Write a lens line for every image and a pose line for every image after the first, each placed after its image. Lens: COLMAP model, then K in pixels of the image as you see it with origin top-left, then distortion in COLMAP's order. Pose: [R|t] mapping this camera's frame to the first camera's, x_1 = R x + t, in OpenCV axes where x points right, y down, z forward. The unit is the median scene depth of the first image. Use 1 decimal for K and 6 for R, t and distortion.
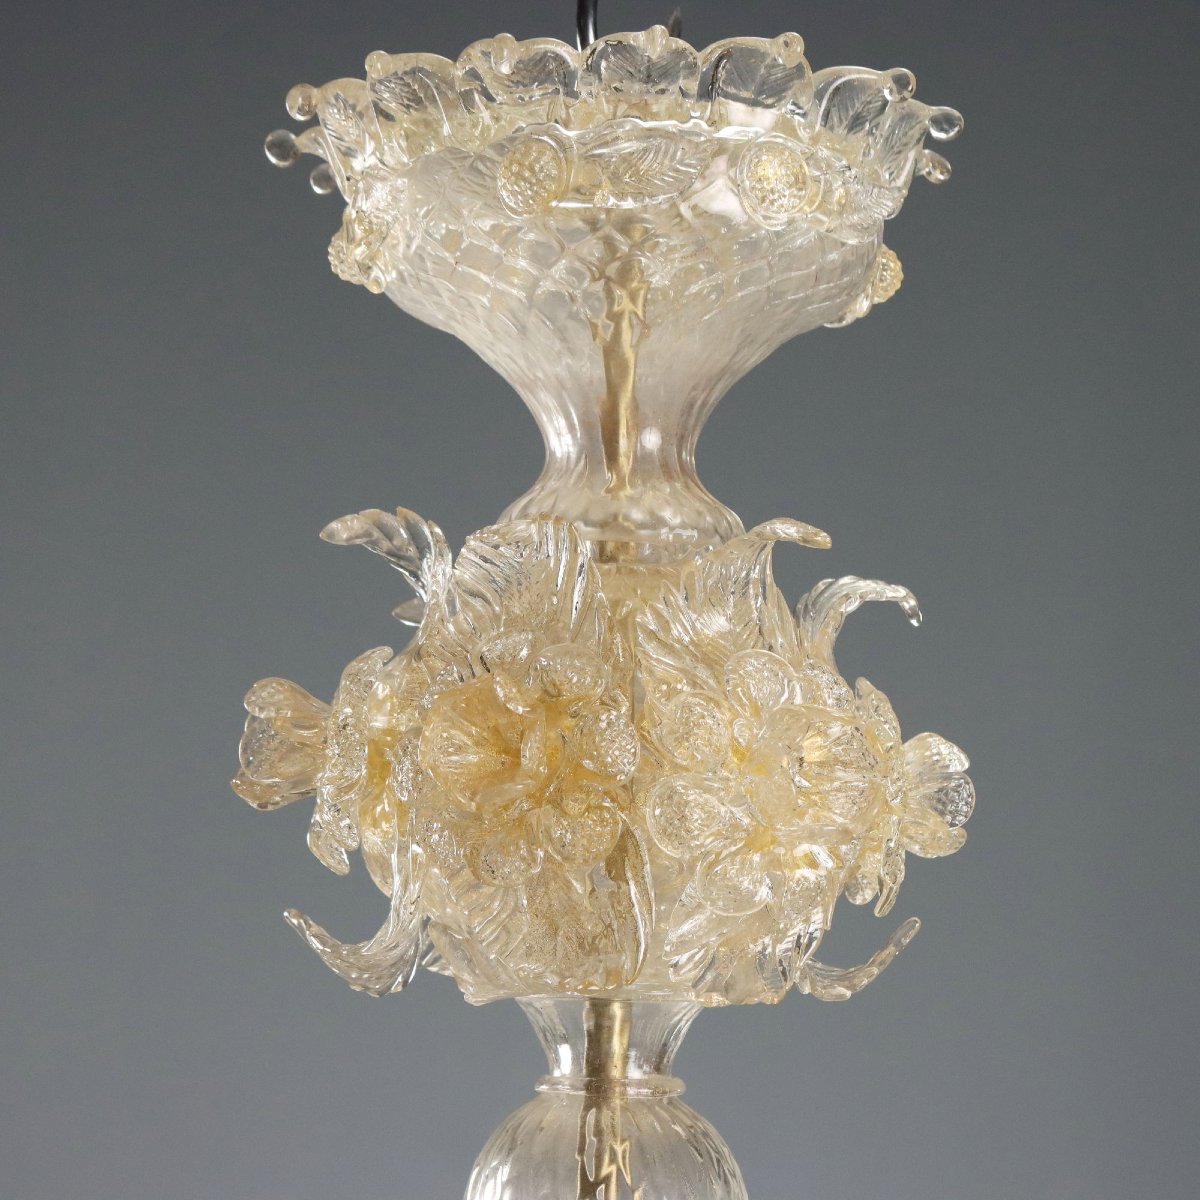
lens RADIAL K [[2653.9, 0, 600.0], [0, 2653.9, 600.0], [0, 0, 1]] dist [-0.020065, 0.259801]
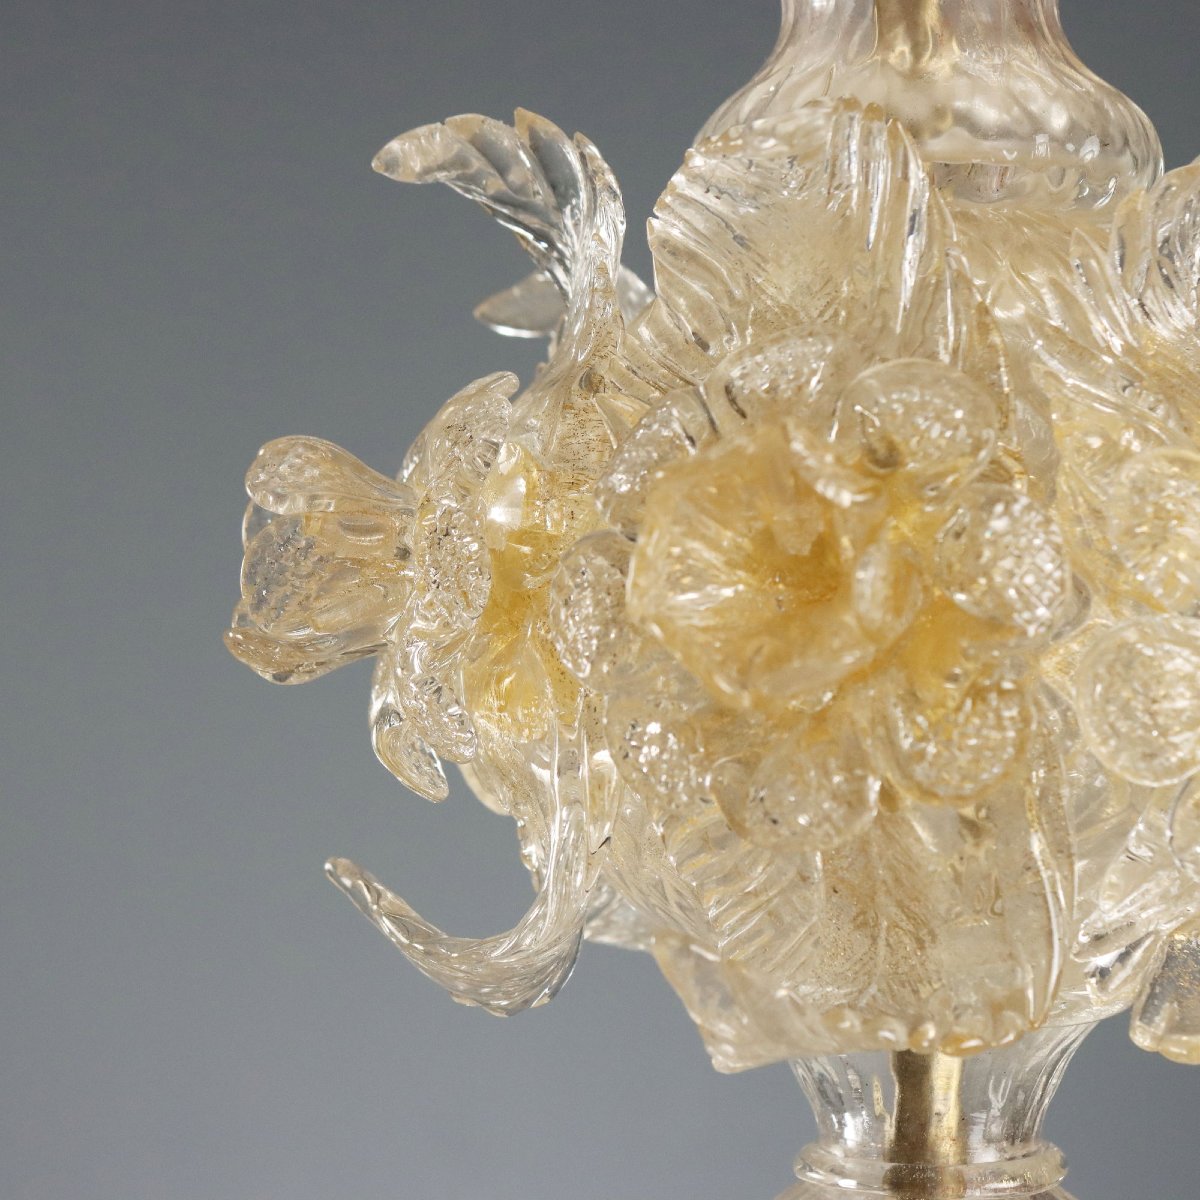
lens RADIAL K [[2653.9, 0, 600.0], [0, 2653.9, 600.0], [0, 0, 1]] dist [-0.020065, 0.259801]
pose [[0.999062, -0.023149, 0.036601, -0.083849], [0.019171, 0.994232, 0.105524, 0.007290], [-0.038833, -0.104723, 0.993743, 0.474937]]
